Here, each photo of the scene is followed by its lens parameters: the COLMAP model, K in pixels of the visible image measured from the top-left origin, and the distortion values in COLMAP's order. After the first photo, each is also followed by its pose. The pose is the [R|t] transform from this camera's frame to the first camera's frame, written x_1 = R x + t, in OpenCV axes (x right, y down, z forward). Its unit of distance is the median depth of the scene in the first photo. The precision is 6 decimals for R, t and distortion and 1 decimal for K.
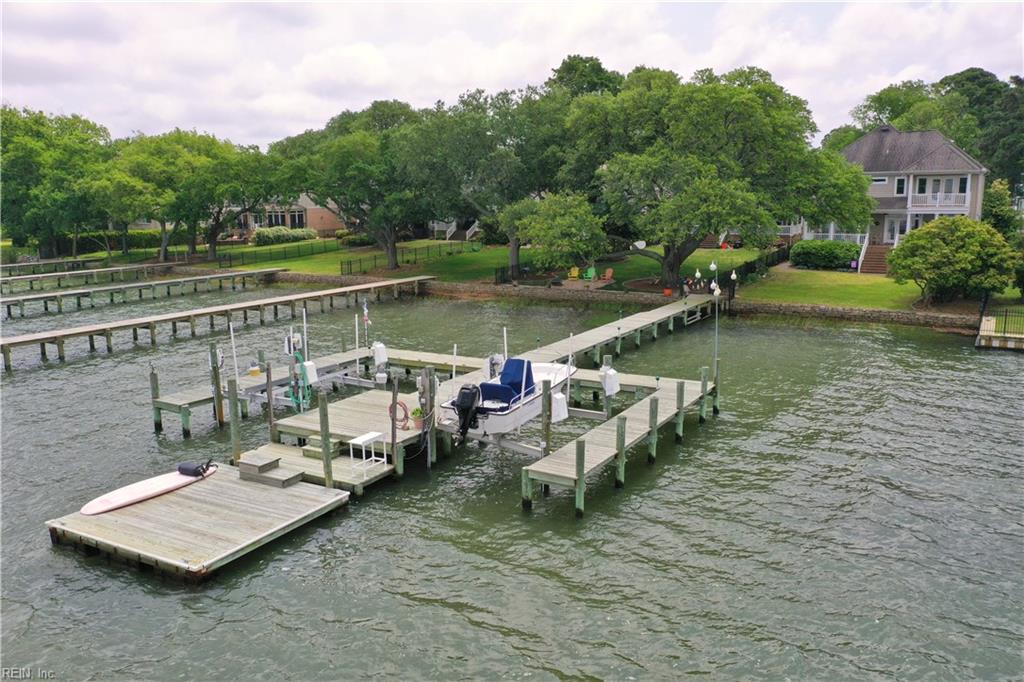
lens RADIAL K [[823.7, 0, 505.1], [0, 823.7, 338.0], [0, 0, 1]] dist [0.011871, -0.002529]
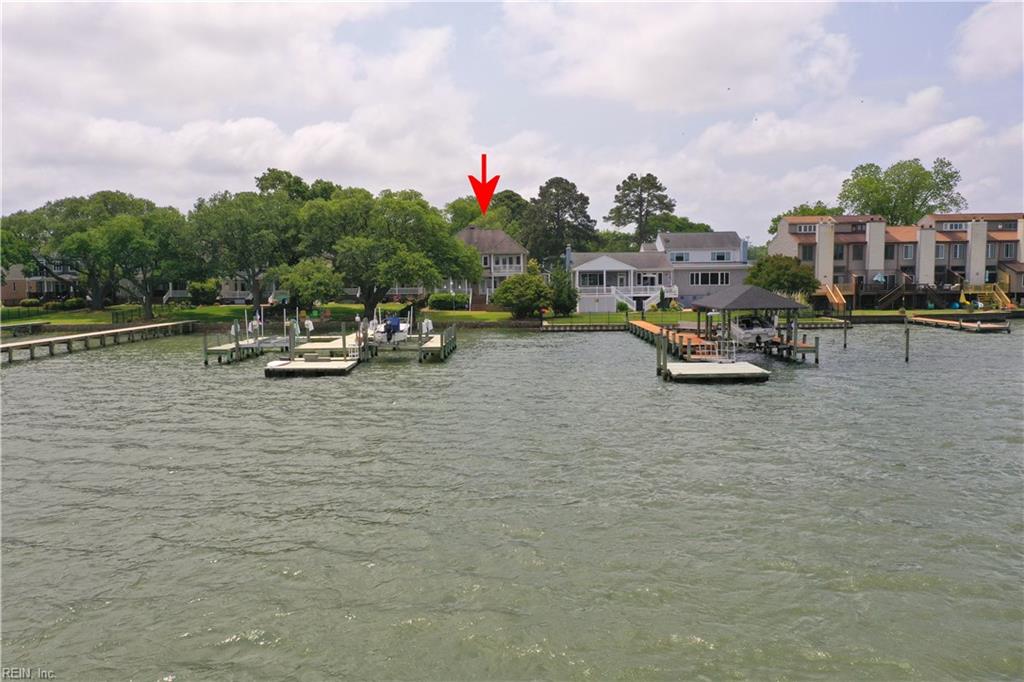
lens RADIAL K [[823.7, 0, 509.9], [0, 823.7, 341.4], [0, 0, 1]] dist [0.011871, -0.002529]
pose [[0.863571, -0.037512, 0.502831, -0.345871], [0.088119, 0.993110, -0.077249, 0.119246], [-0.496468, 0.111019, 0.860926, -0.476219]]
